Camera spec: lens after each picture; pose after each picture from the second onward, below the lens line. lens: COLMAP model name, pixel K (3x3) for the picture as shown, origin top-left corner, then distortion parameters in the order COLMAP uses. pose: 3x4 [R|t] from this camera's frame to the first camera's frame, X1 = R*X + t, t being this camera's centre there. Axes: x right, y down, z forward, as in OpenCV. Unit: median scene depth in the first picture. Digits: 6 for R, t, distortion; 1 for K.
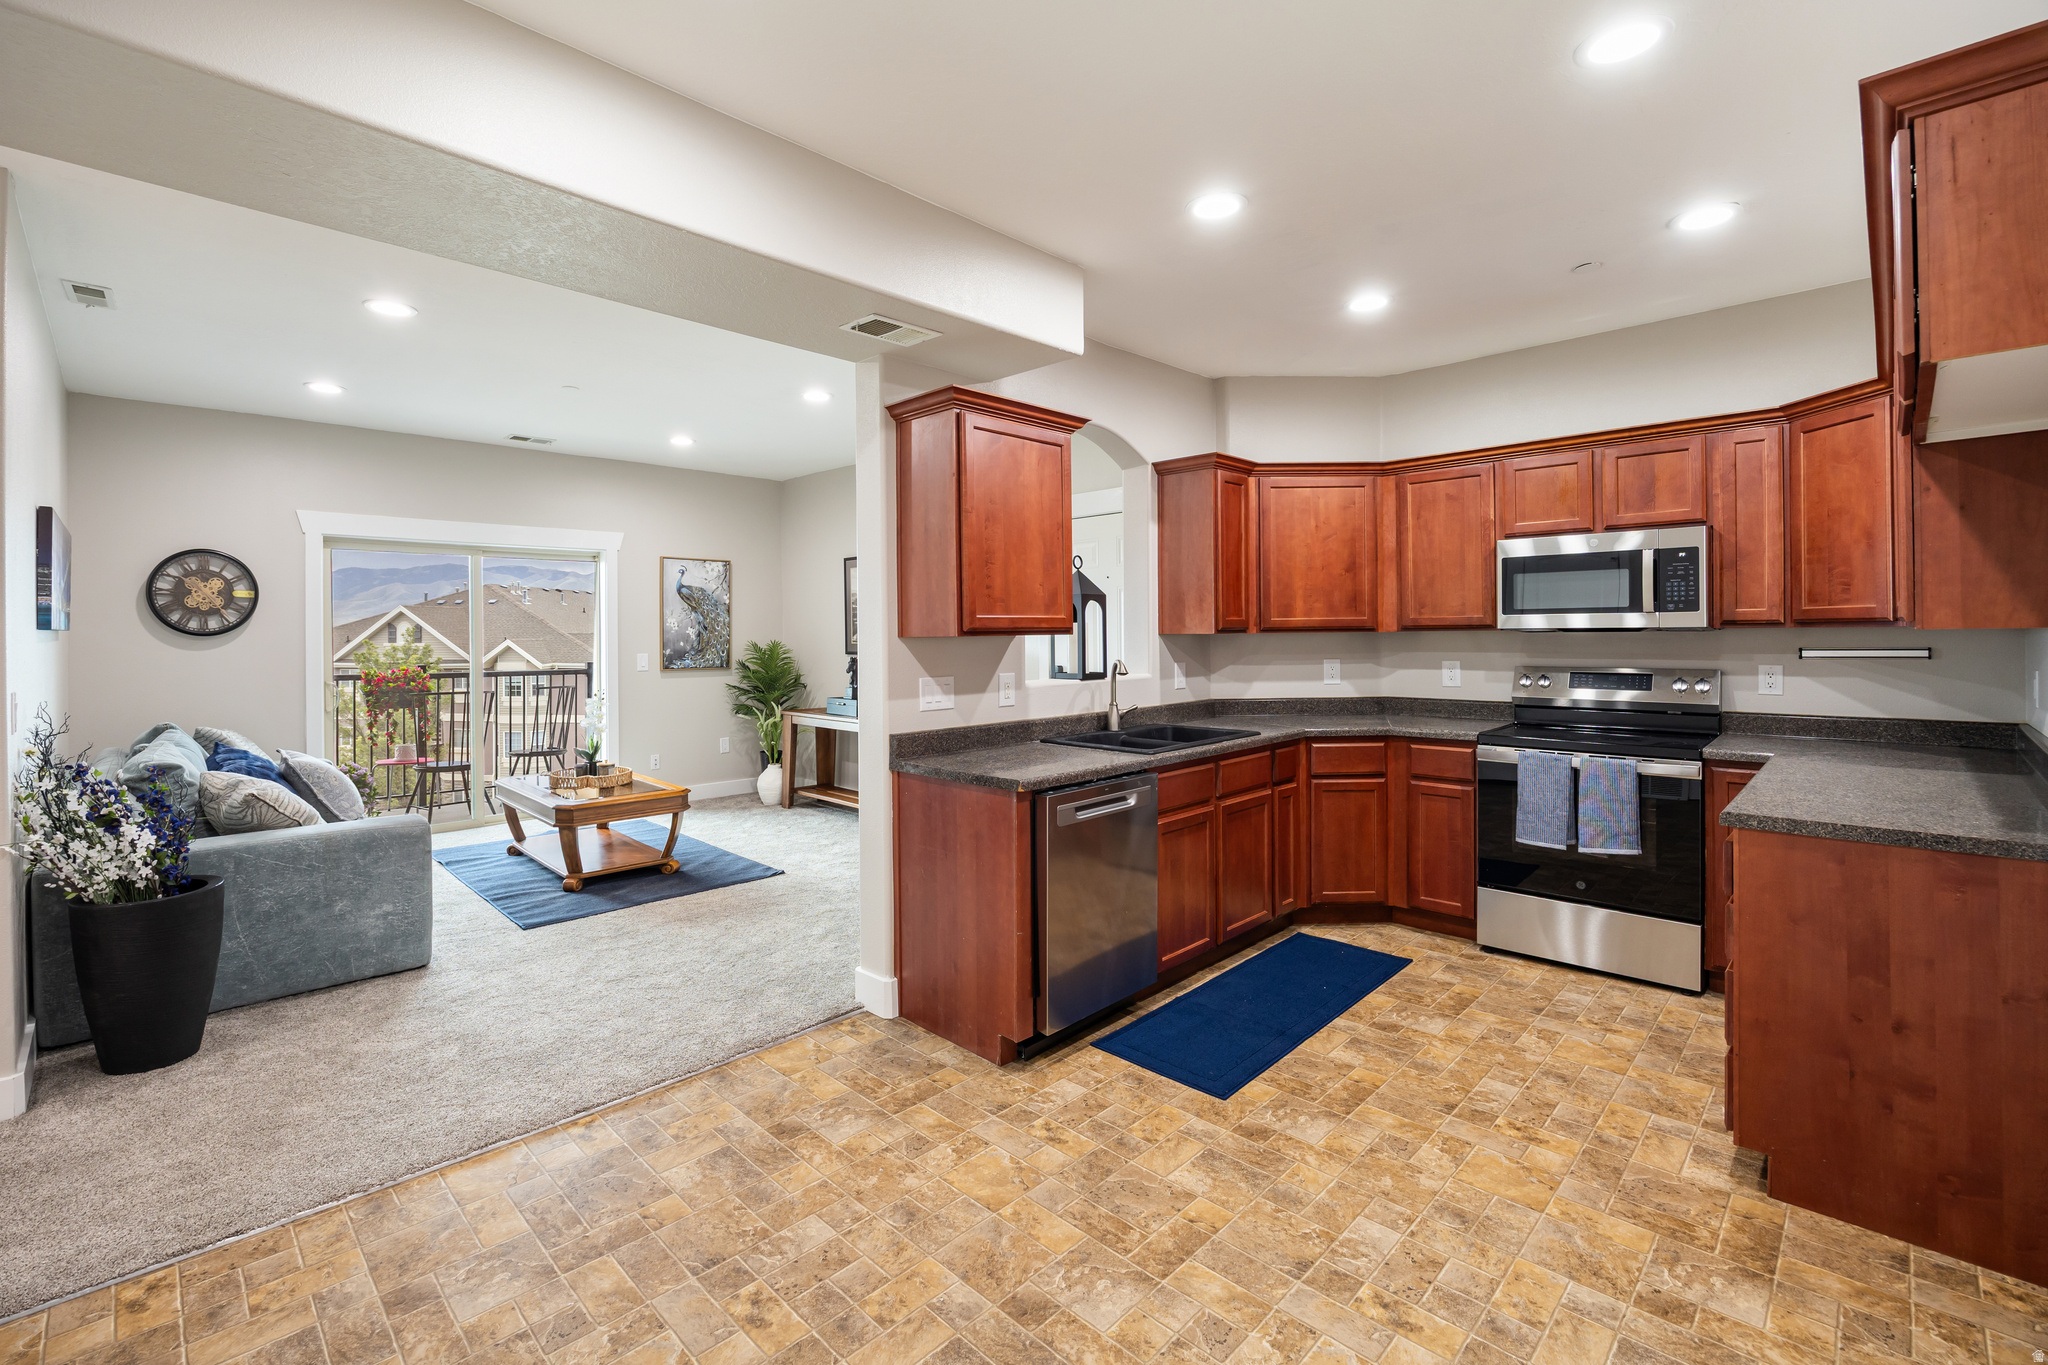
lens RADIAL K [[875.1, 0, 989.0], [0, 875.1, 640.6], [0, 0, 1]] dist [-0.011469, 0.000313]
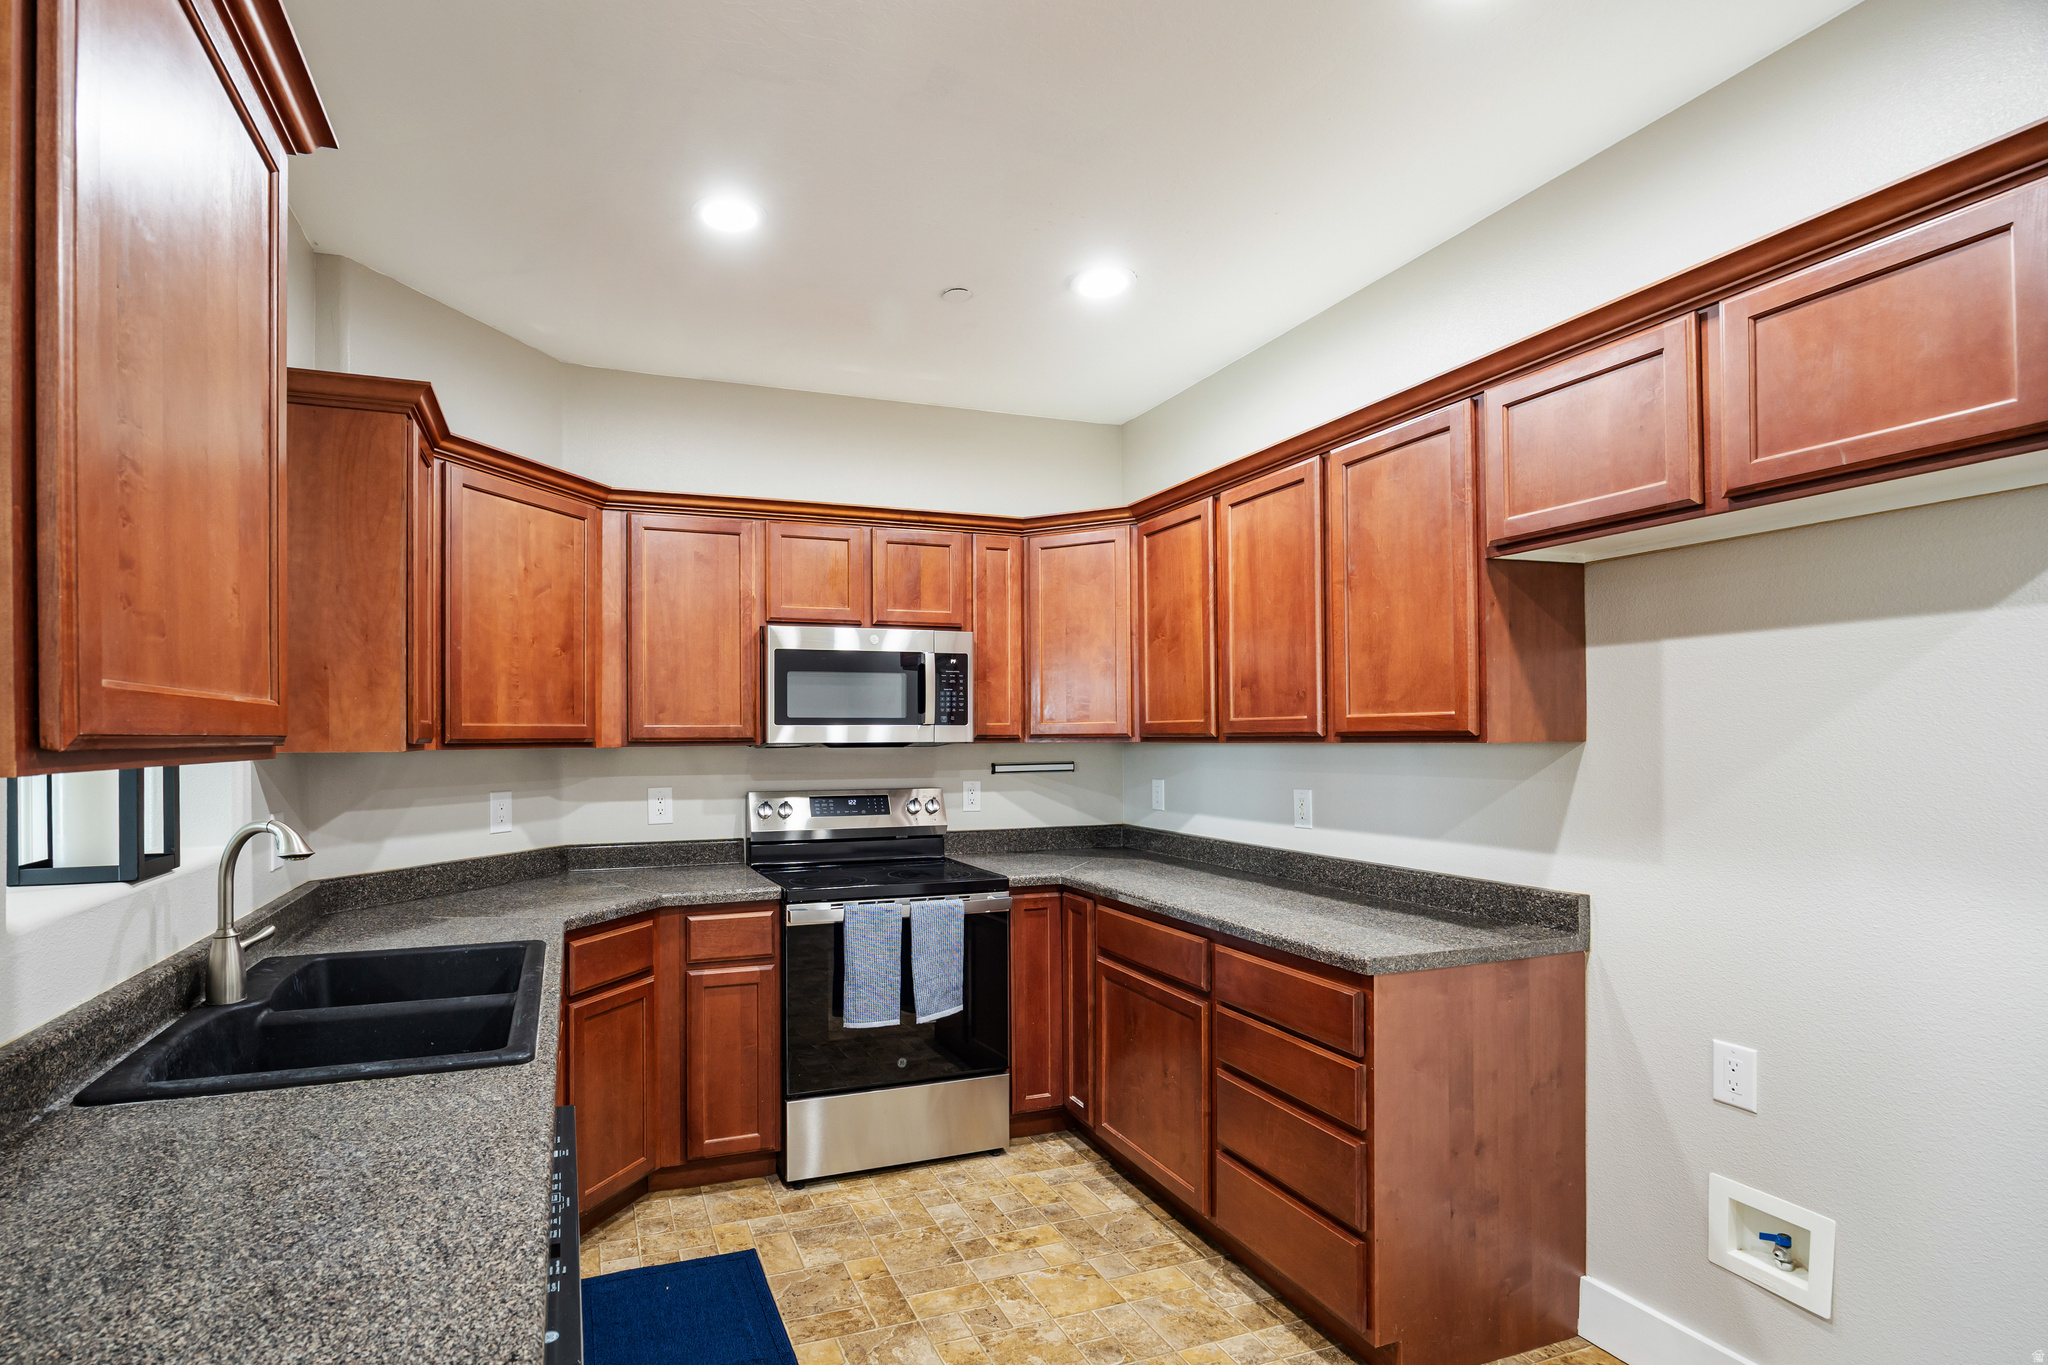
lens RADIAL K [[957.2, 0, 880.9], [0, 957.2, 740.3], [0, 0, 1]] dist [-0.016228, -0.000022]
pose [[0.445313, 0.007842, 0.895340, -0.105239], [0.010248, 0.999852, -0.013855, -0.003710], [-0.895316, 0.015345, 0.445167, 0.546303]]
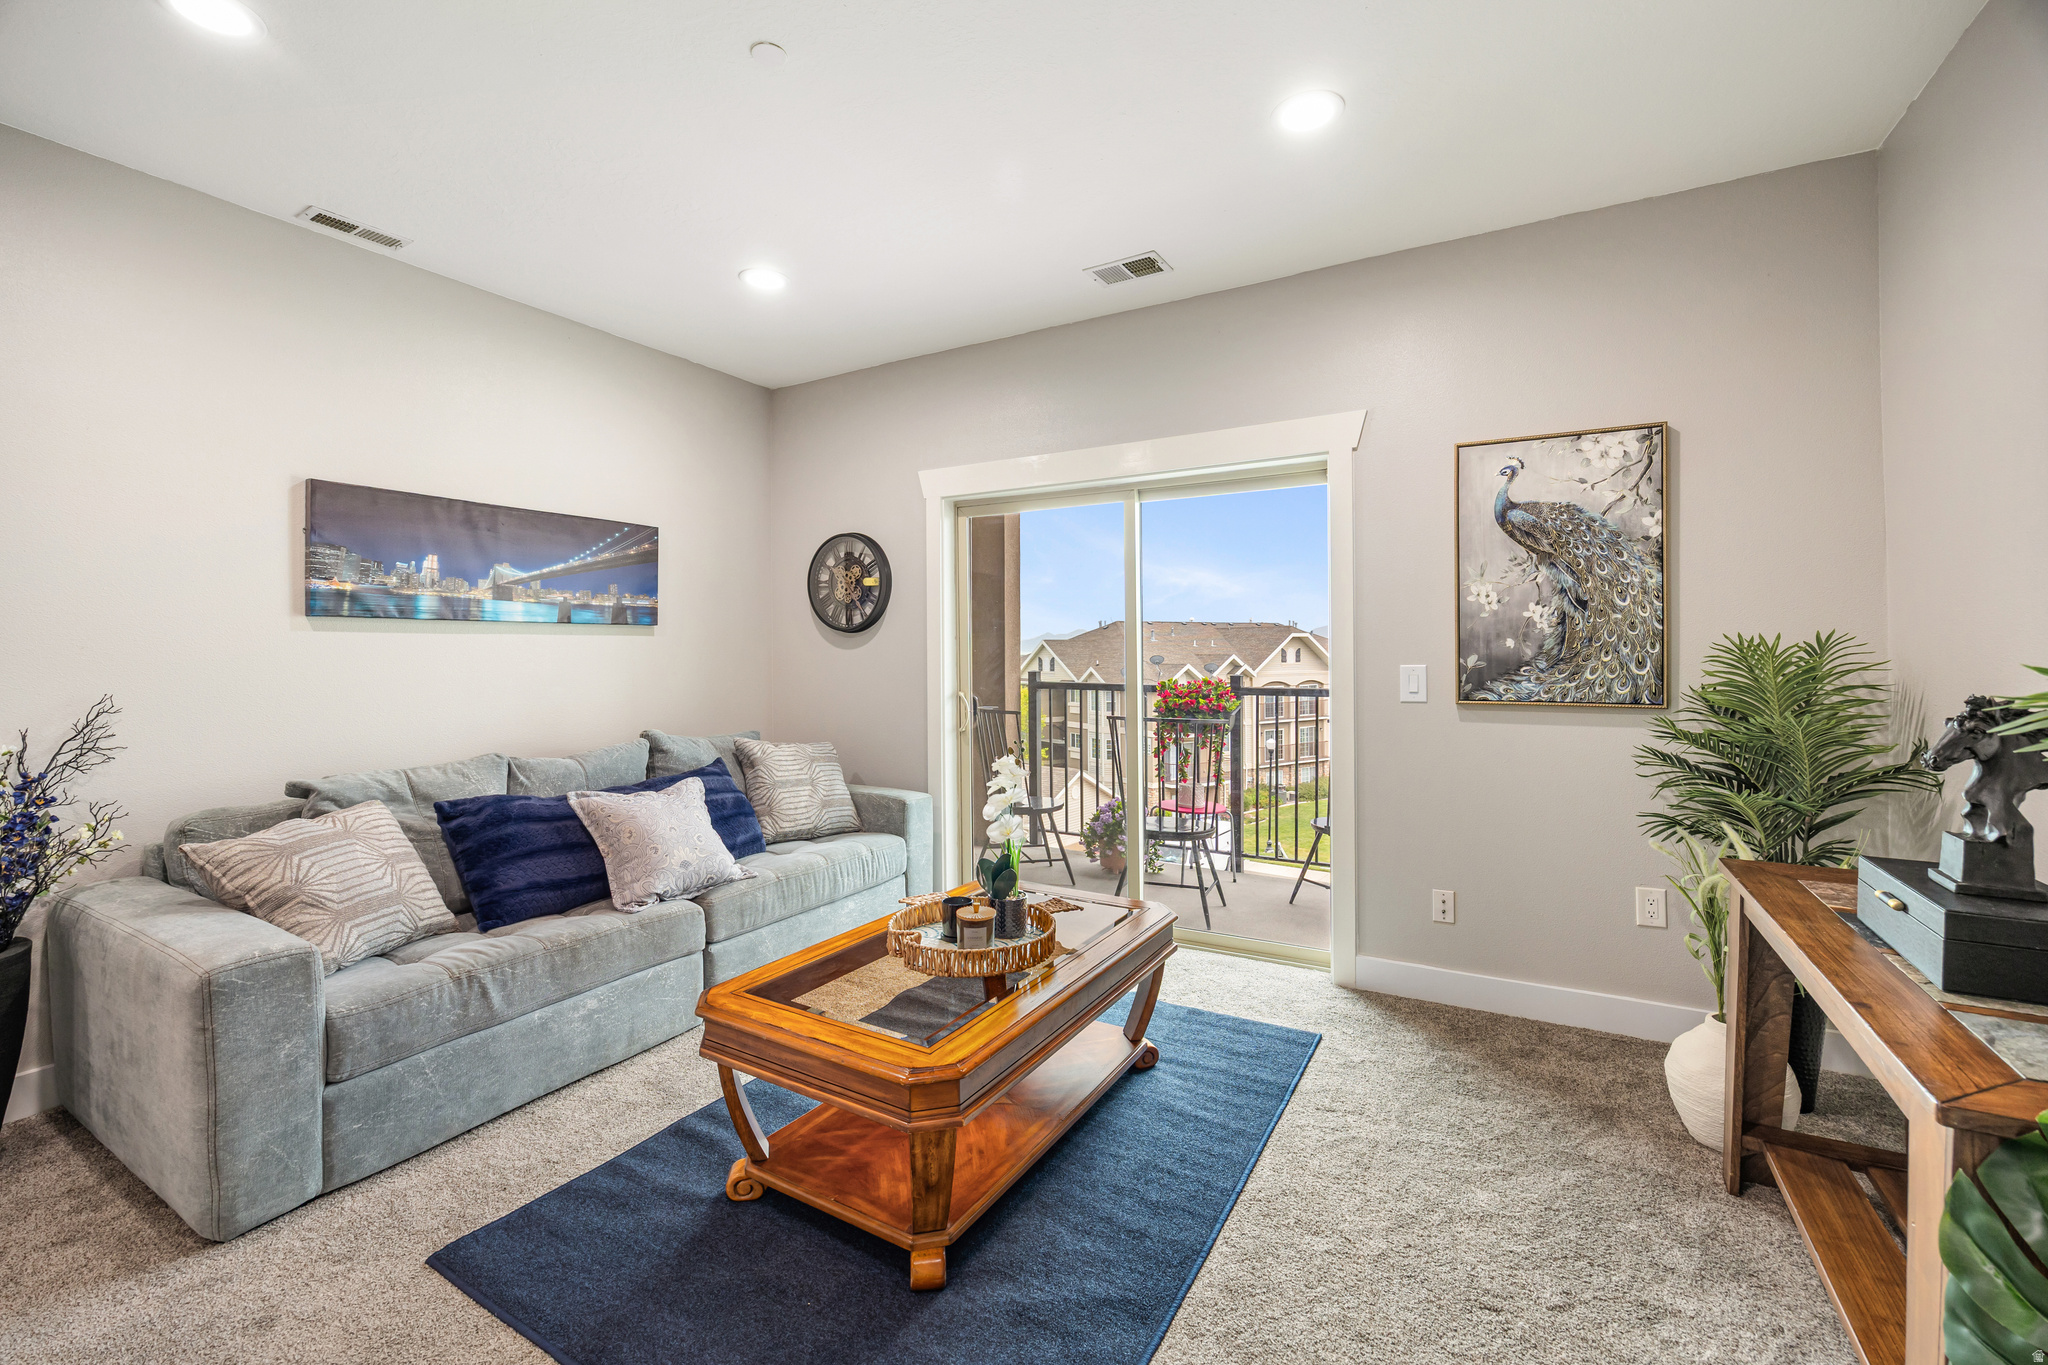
lens RADIAL K [[857.2, 0, 1023.5], [0, 857.2, 656.7], [0, 0, 1]] dist [-0.008297, 0.000015]
pose [[0.267698, 0.007927, -0.963470, -0.030561], [-0.004860, 0.999965, 0.006877, 0.015970], [0.963491, 0.002841, 0.267727, 1.213655]]
